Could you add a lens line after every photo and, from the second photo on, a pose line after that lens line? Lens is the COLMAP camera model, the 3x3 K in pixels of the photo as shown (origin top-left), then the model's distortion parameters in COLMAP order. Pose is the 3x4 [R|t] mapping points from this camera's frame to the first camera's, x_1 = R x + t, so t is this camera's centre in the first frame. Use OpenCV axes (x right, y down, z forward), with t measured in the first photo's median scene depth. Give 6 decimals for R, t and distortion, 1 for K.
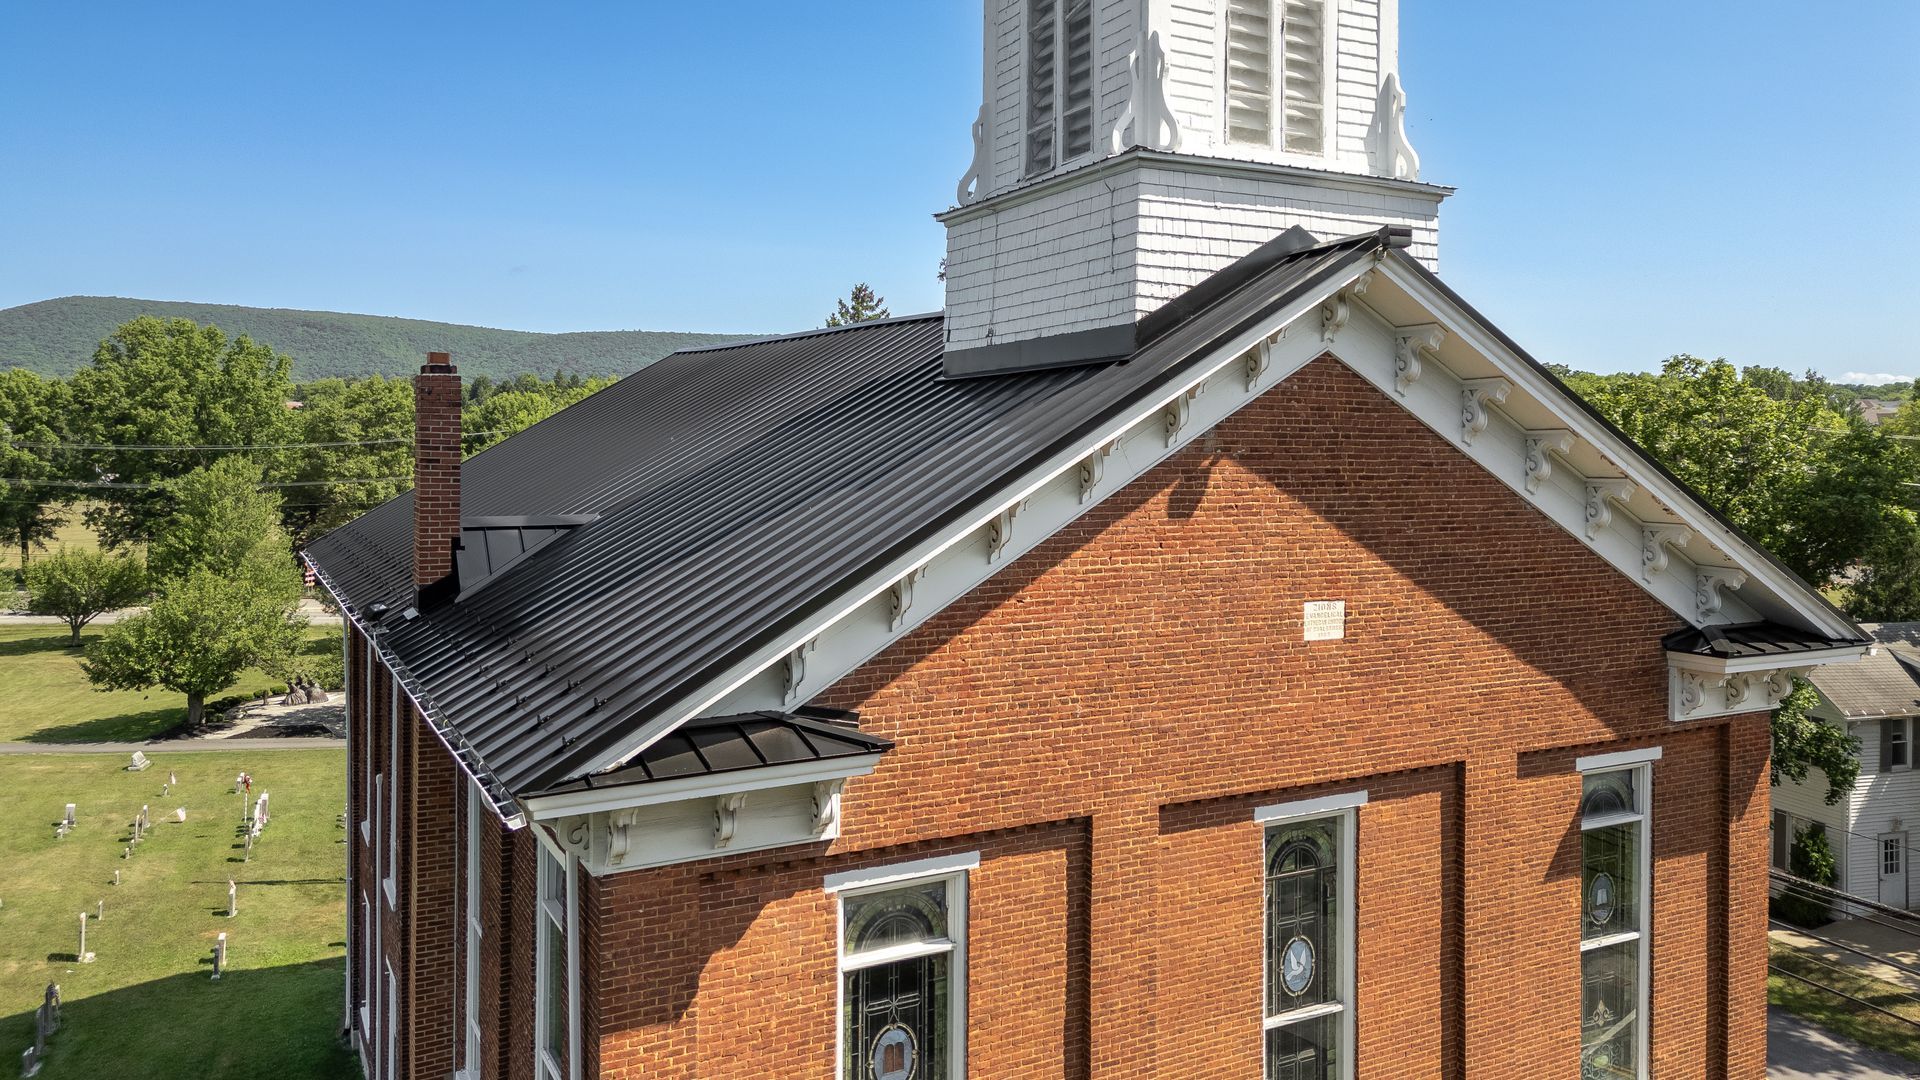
lens RADIAL K [[1389.2, 0, 965.9], [0, 1389.2, 471.3], [0, 0, 1]] dist [0.053515, -0.006294]
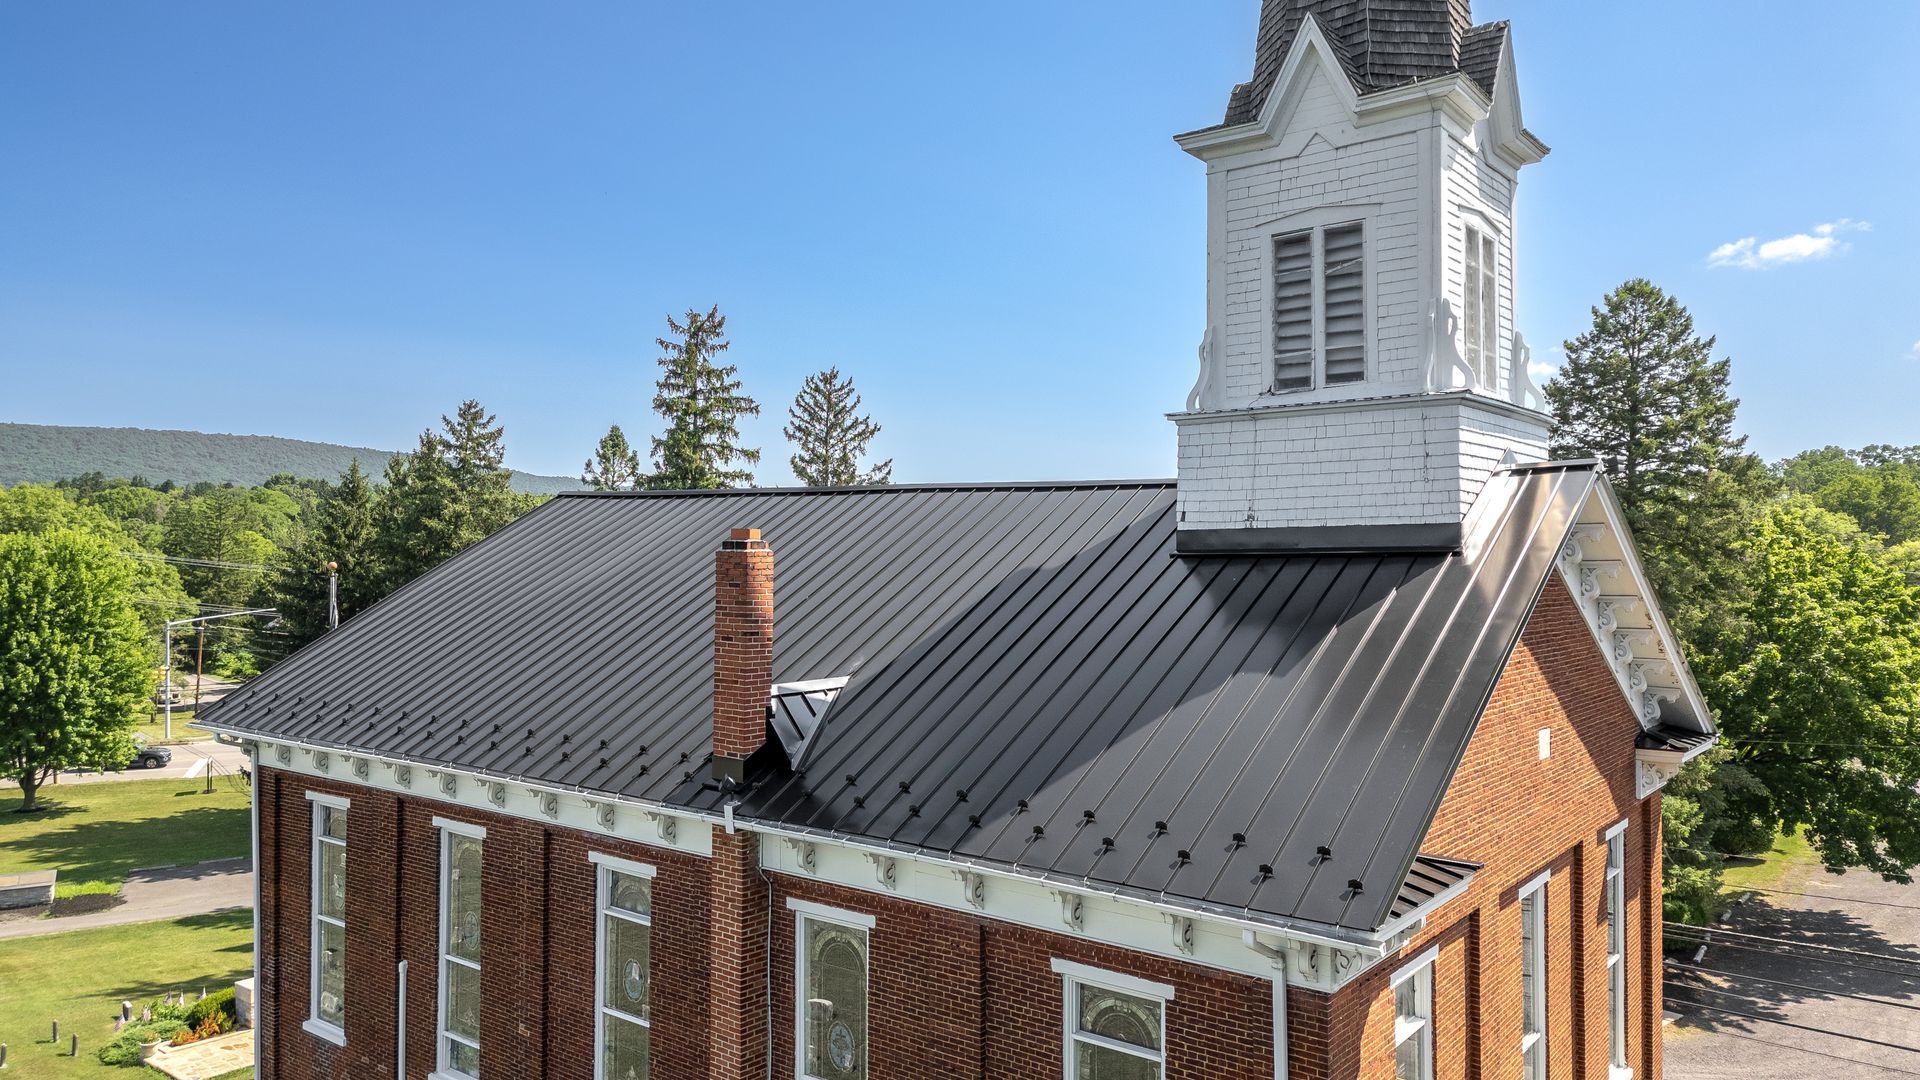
lens RADIAL K [[1382.0, 0, 960.0], [0, 1382.0, 540.0], [0, 0, 1]] dist [0.084819, -0.075267]
pose [[0.921034, -0.001695, 0.389478, -0.209153], [0.012690, 0.999590, -0.025660, -0.016127], [-0.389275, 0.028576, 0.920678, -0.004921]]
